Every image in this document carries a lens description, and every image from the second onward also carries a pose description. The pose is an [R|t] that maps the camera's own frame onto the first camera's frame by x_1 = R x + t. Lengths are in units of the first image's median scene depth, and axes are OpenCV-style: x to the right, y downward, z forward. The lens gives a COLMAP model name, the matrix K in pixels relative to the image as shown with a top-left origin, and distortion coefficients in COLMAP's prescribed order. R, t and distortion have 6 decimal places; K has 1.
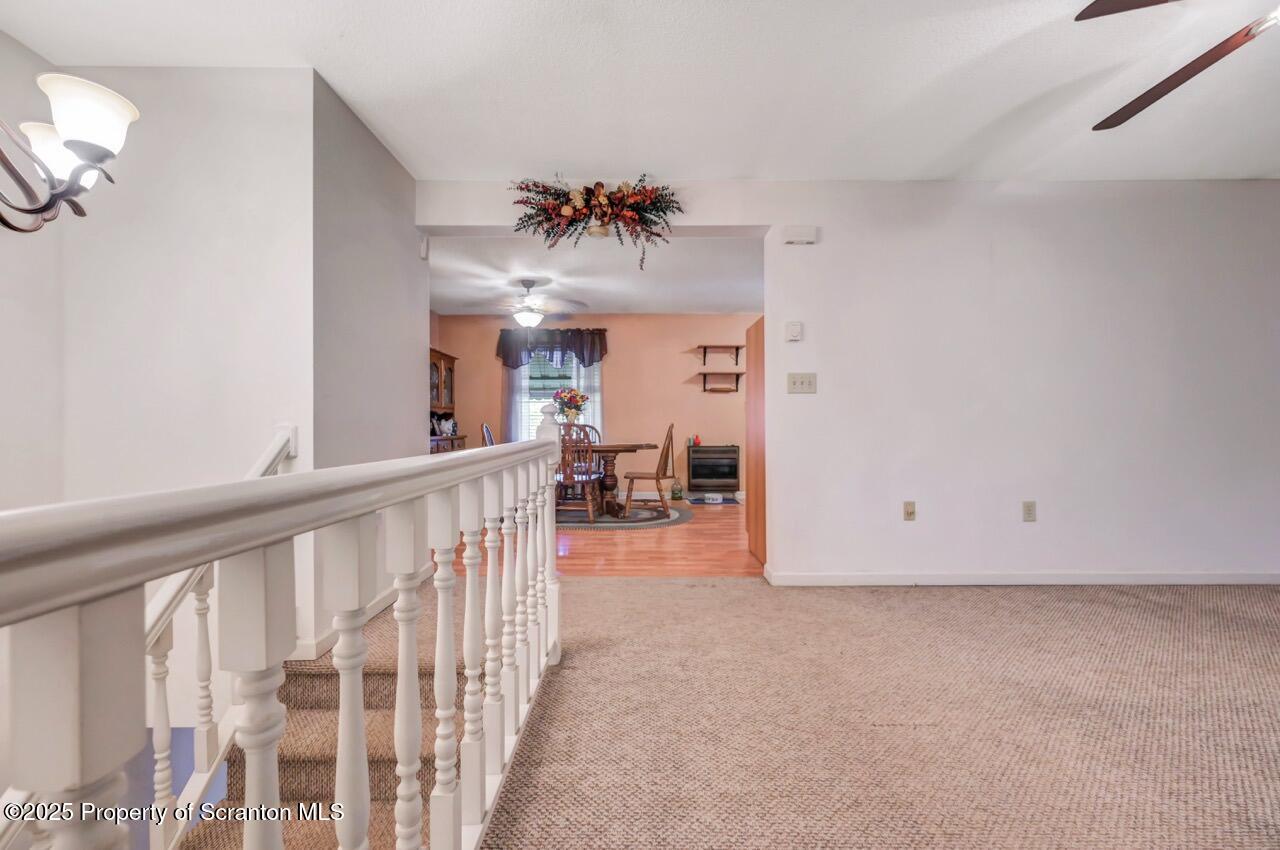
lens RADIAL K [[502.0, 0, 640.0], [0, 502.0, 425.0], [0, 0, 1]] dist [-0.000915, 0.000017]
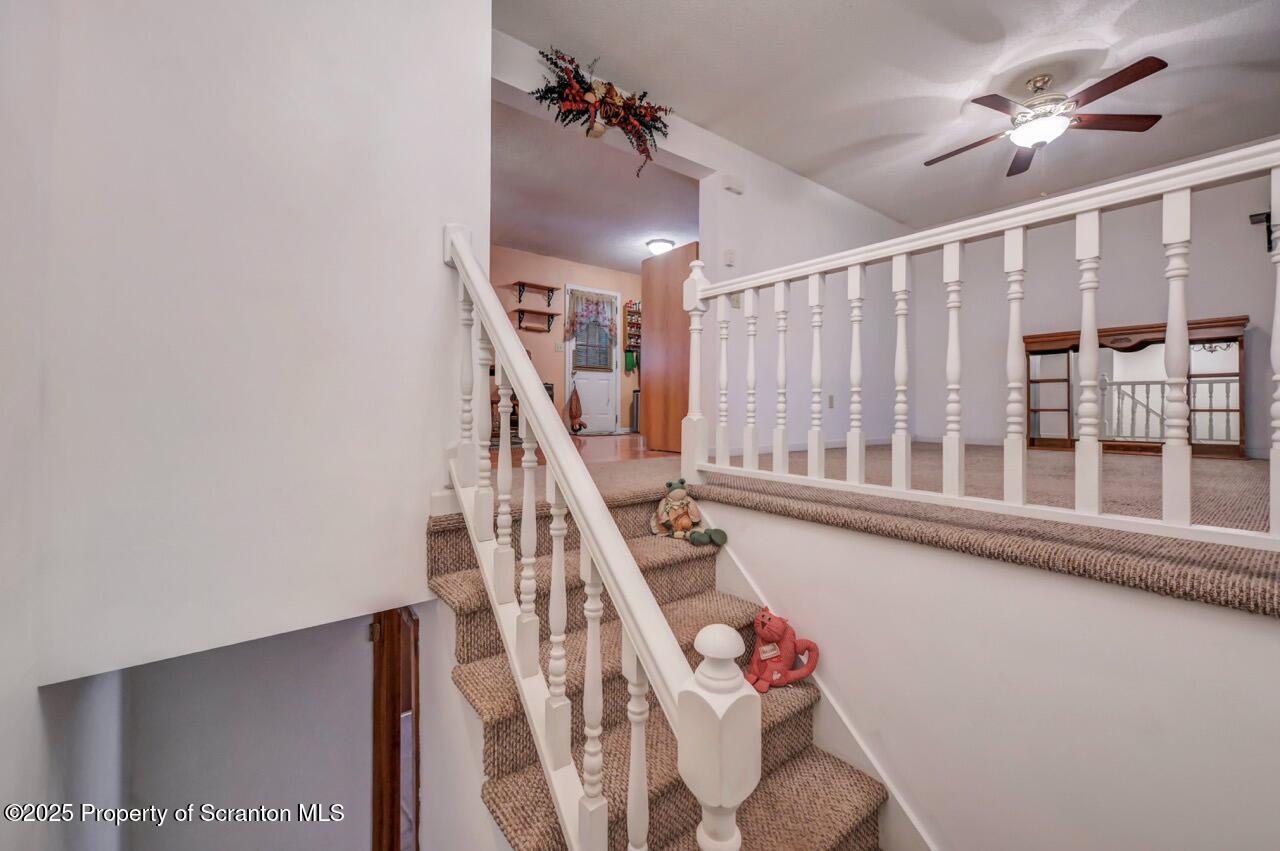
lens RADIAL K [[522.2, 0, 642.7], [0, 522.2, 400.1], [0, 0, 1]] dist [-0.000376, 0.000215]
pose [[0.786574, 0.016993, 0.617262, -0.318633], [-0.004050, 0.999742, -0.022361, 0.097331], [-0.617482, 0.015089, 0.786440, 0.041993]]
